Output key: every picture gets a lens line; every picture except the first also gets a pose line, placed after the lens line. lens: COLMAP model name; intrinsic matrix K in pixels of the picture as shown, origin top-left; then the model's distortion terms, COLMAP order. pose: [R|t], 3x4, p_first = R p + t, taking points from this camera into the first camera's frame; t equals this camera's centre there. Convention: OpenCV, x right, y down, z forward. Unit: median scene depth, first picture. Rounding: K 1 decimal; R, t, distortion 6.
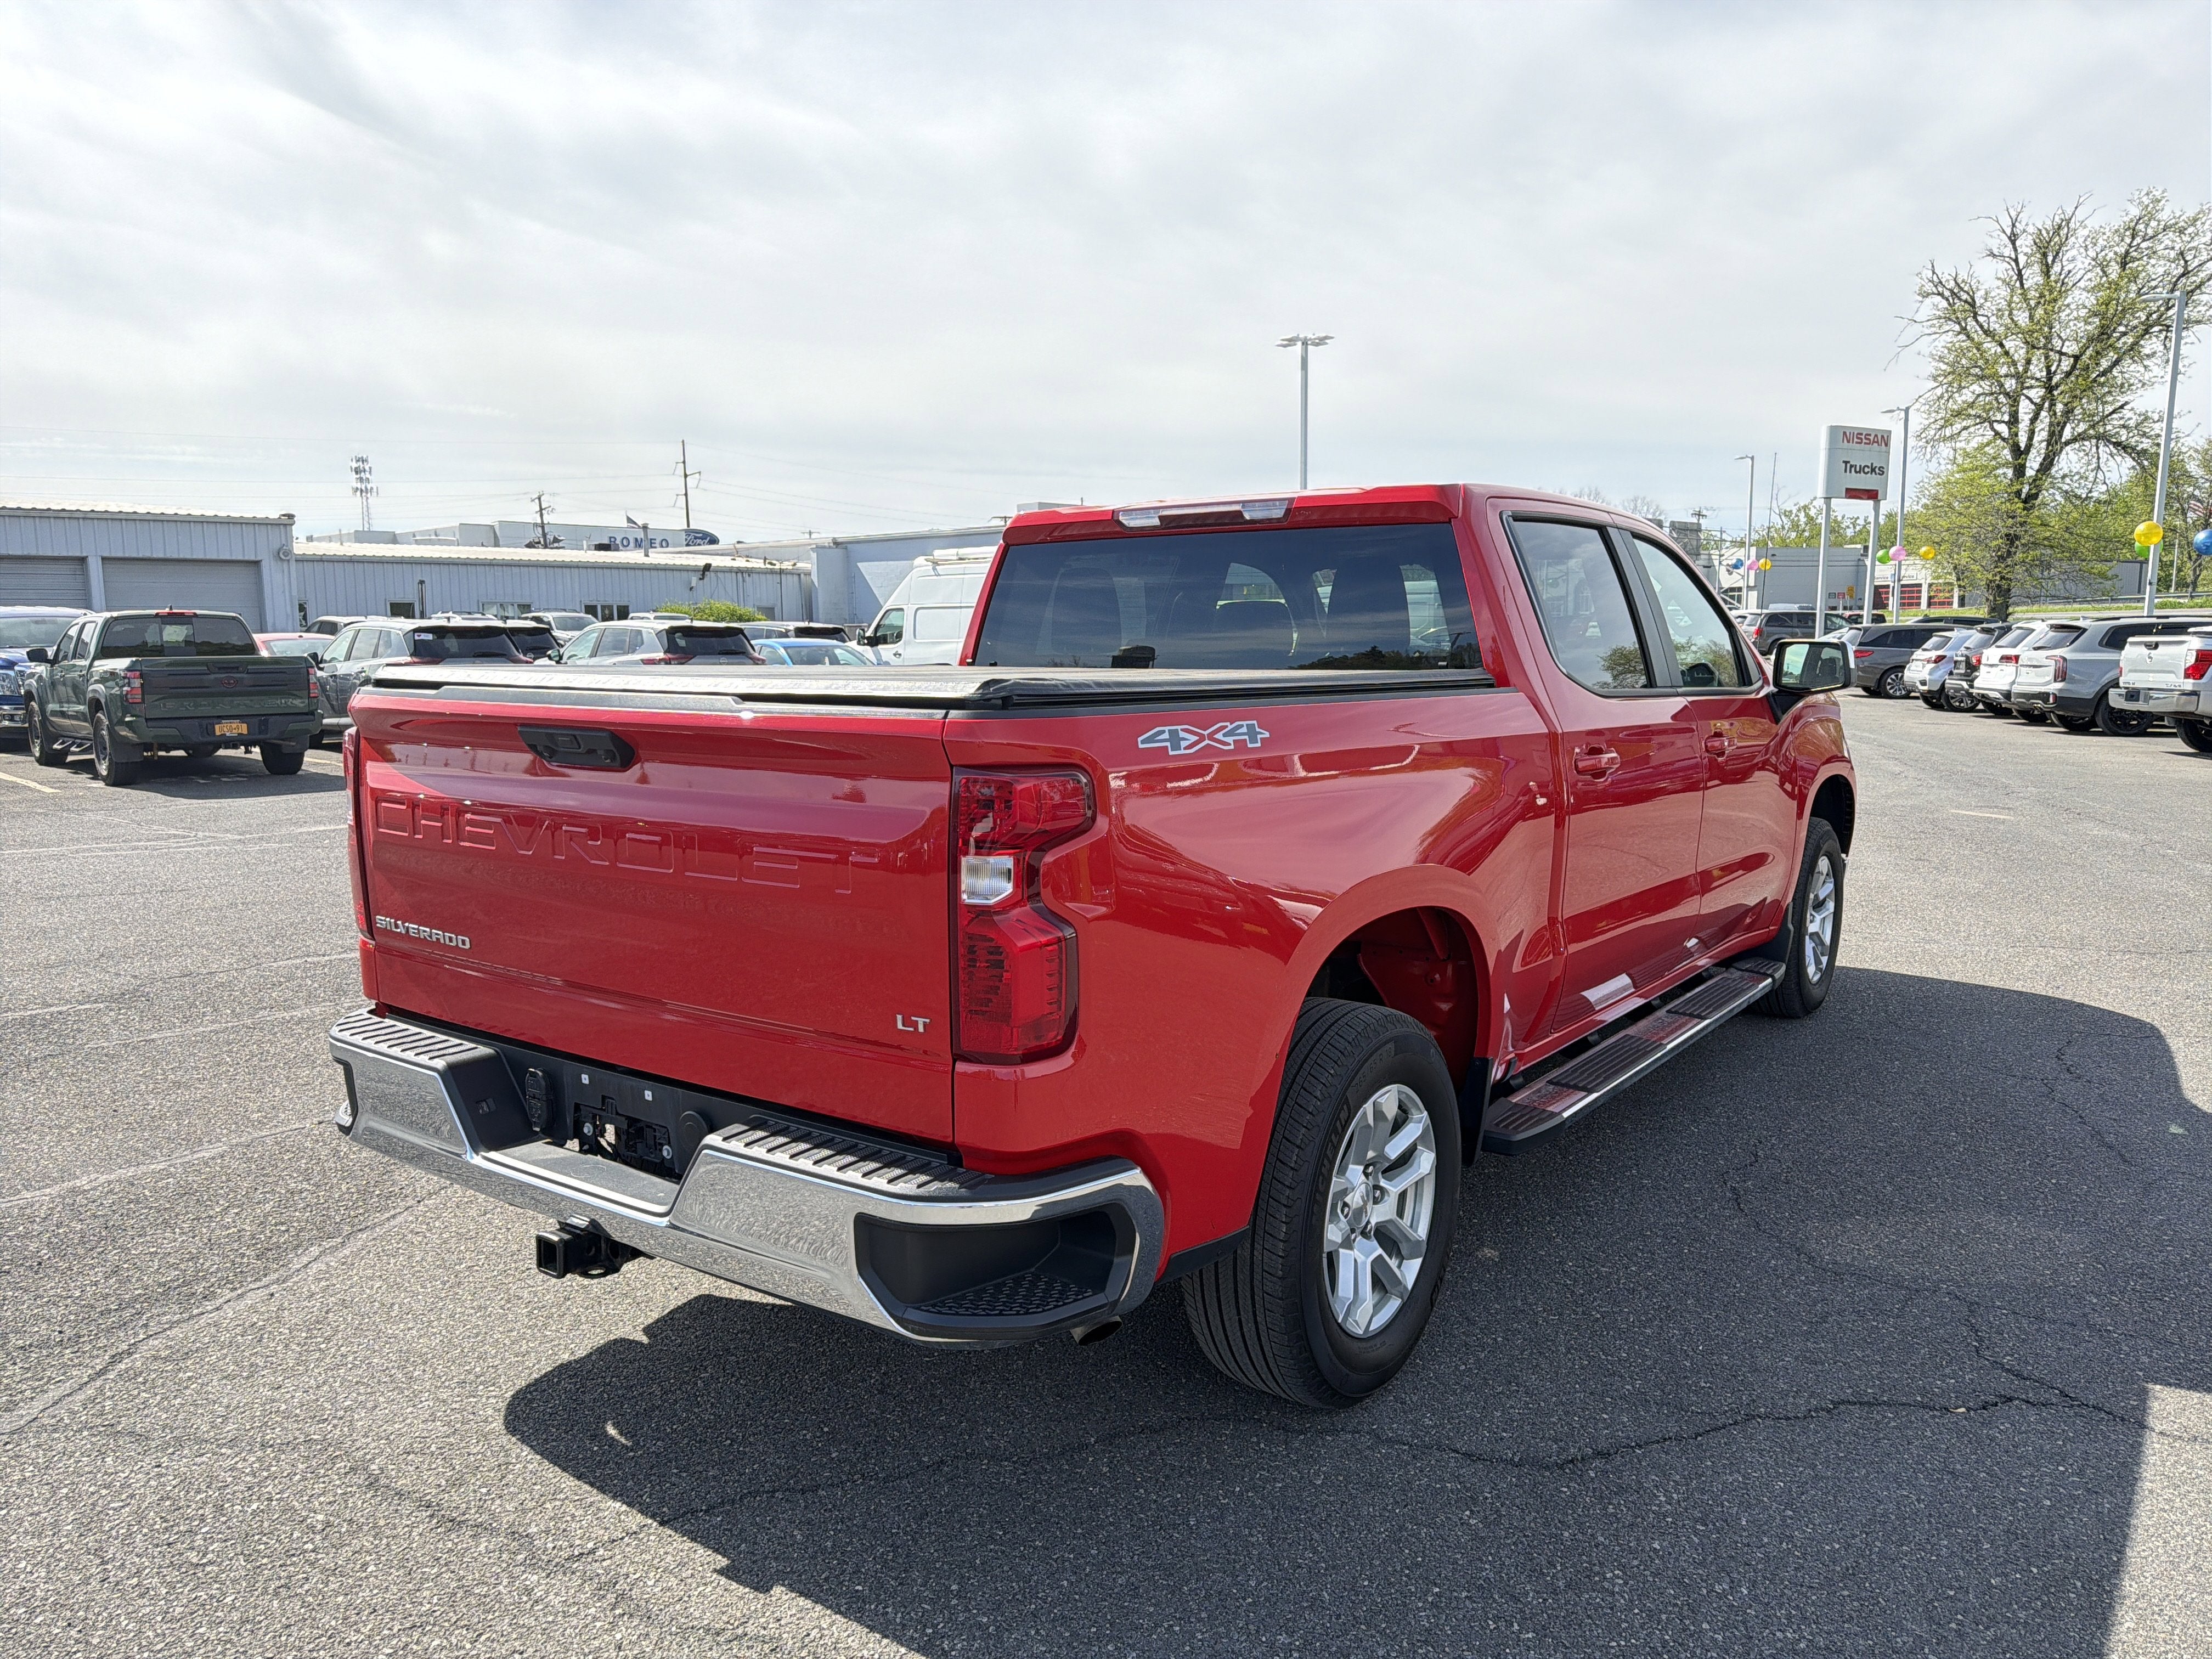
lens RADIAL K [[1603.3, 0, 1087.0], [0, 1603.3, 824.5], [0, 0, 1]] dist [0.001176, 0.001112]
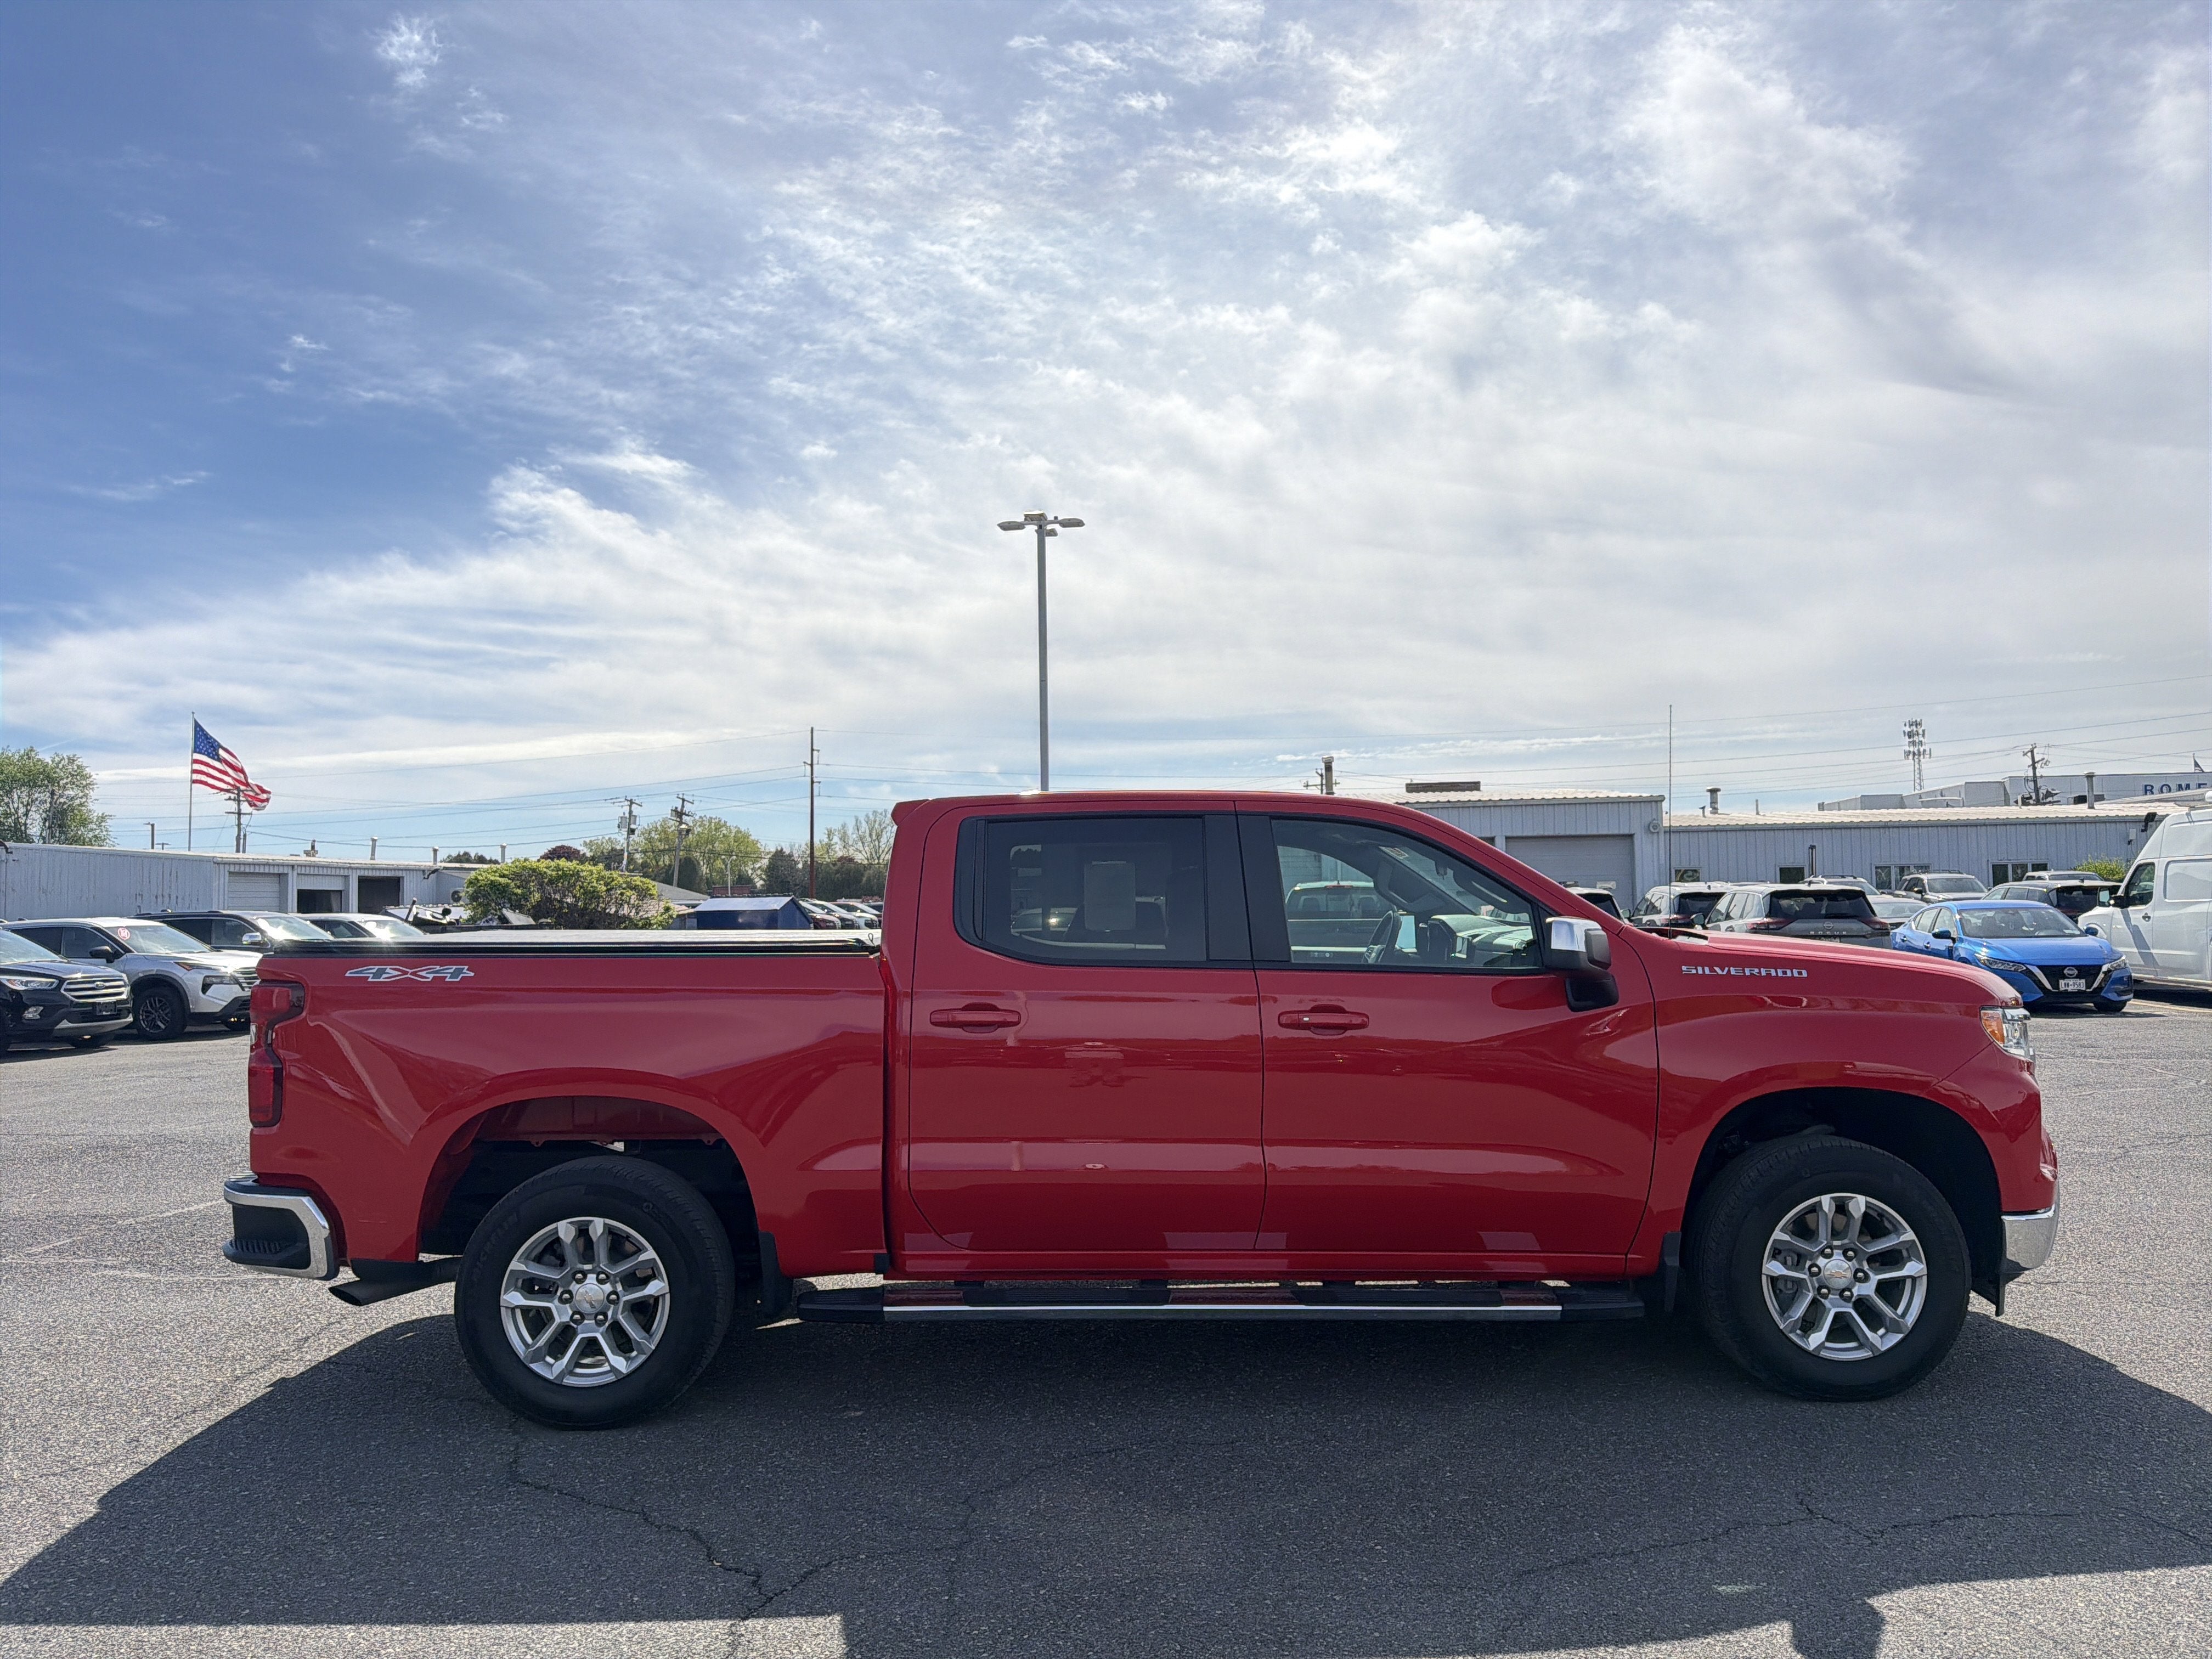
lens RADIAL K [[1603.3, 0, 1087.0], [0, 1603.3, 824.5], [0, 0, 1]] dist [0.001176, 0.001112]
pose [[0.593443, -0.045056, -0.803614, 0.112089], [-0.086231, 0.989126, -0.119136, -0.003601], [0.800244, 0.139997, 0.583104, 0.030565]]
